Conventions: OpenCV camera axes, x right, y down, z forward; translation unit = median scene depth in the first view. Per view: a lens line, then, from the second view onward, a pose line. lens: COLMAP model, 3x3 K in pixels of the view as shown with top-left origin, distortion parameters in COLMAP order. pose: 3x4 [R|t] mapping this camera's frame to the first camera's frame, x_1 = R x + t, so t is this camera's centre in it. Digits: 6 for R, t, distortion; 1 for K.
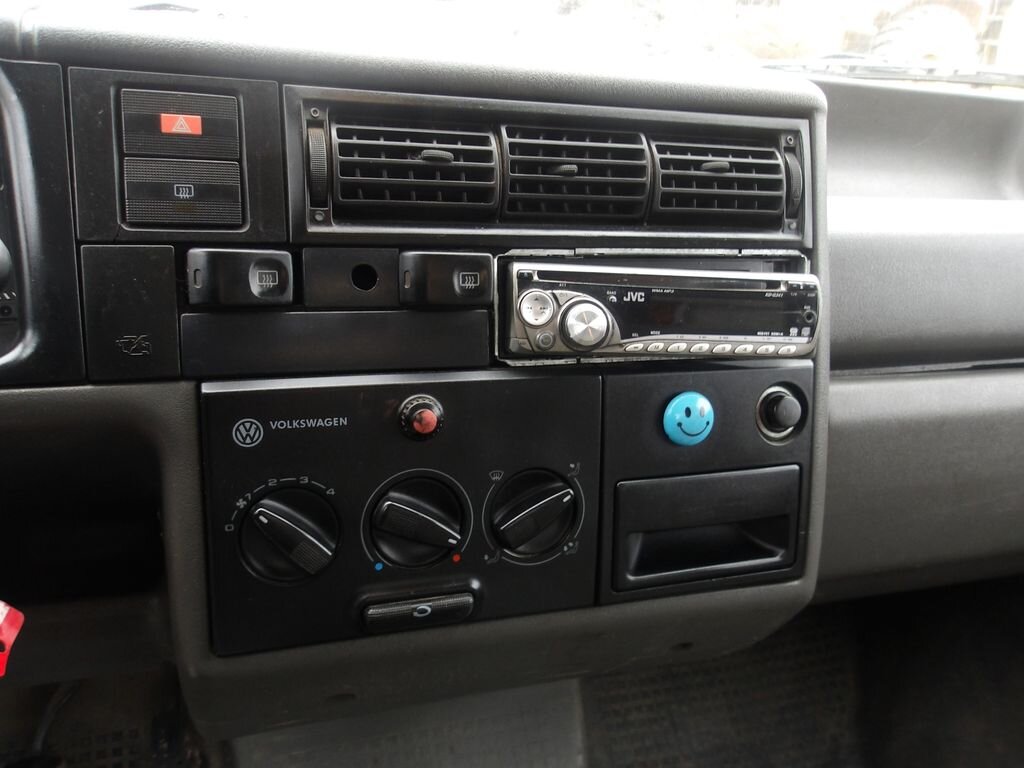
lens RADIAL K [[843.5, 0, 520.4], [0, 843.5, 386.0], [0, 0, 1]] dist [-0.006599, 0.023745]
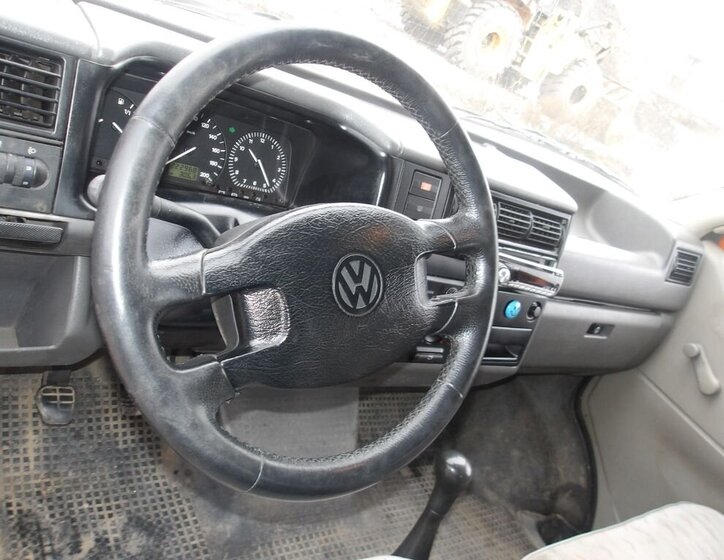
lens RADIAL K [[627.4, 0, 362.0], [0, 627.4, 280.0], [0, 0, 1]] dist [-0.003875, 0.000294]
pose [[0.900368, 0.219079, 0.375954, -1.058968], [-0.271963, 0.957785, 0.093192, -0.113307], [-0.339667, -0.186153, 0.921940, -0.769127]]
